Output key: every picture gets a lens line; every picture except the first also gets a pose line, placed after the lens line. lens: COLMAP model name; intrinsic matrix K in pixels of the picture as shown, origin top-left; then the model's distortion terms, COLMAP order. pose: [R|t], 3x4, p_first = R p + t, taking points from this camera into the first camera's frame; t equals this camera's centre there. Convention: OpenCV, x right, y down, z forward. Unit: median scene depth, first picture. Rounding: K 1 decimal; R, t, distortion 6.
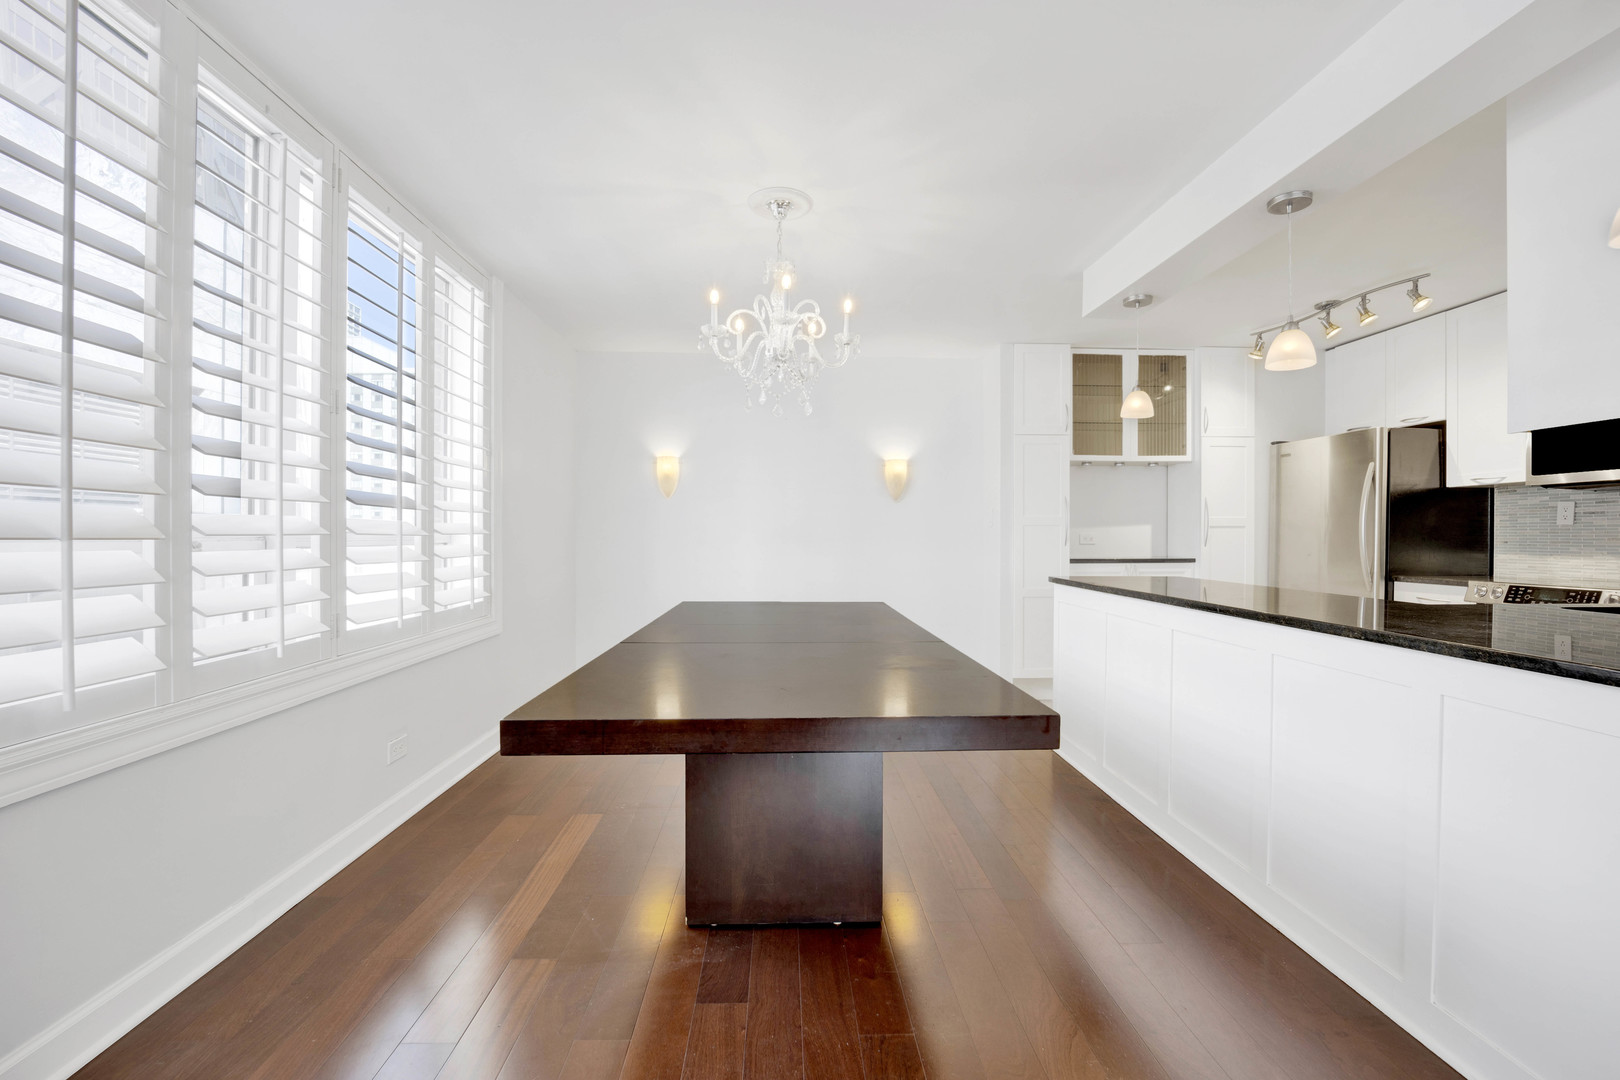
lens RADIAL K [[665.2, 0, 802.3], [0, 665.2, 539.5], [0, 0, 1]] dist [-0.021008, 0.000713]
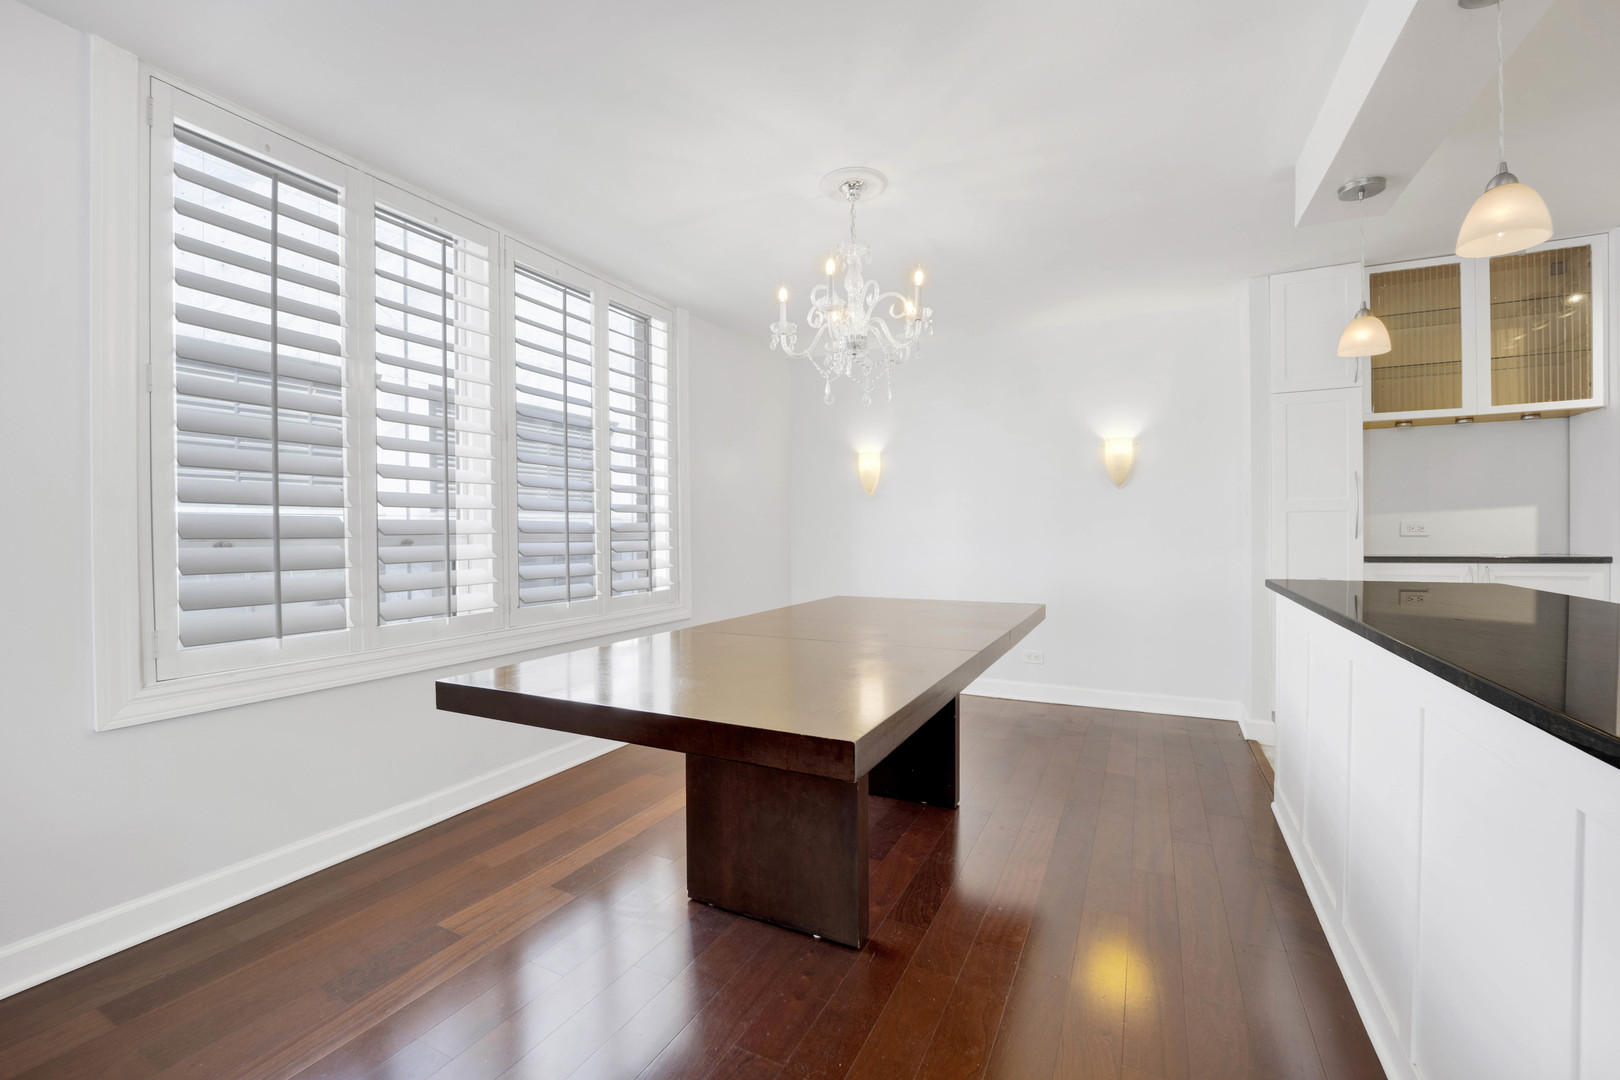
lens RADIAL K [[665.2, 0, 806.7], [0, 665.2, 540.7], [0, 0, 1]] dist [-0.021008, 0.000713]
pose [[0.875774, -0.004667, -0.482699, 0.224432], [0.009493, 0.999926, 0.007555, 0.001271], [0.482628, -0.011198, 0.875754, 0.072701]]
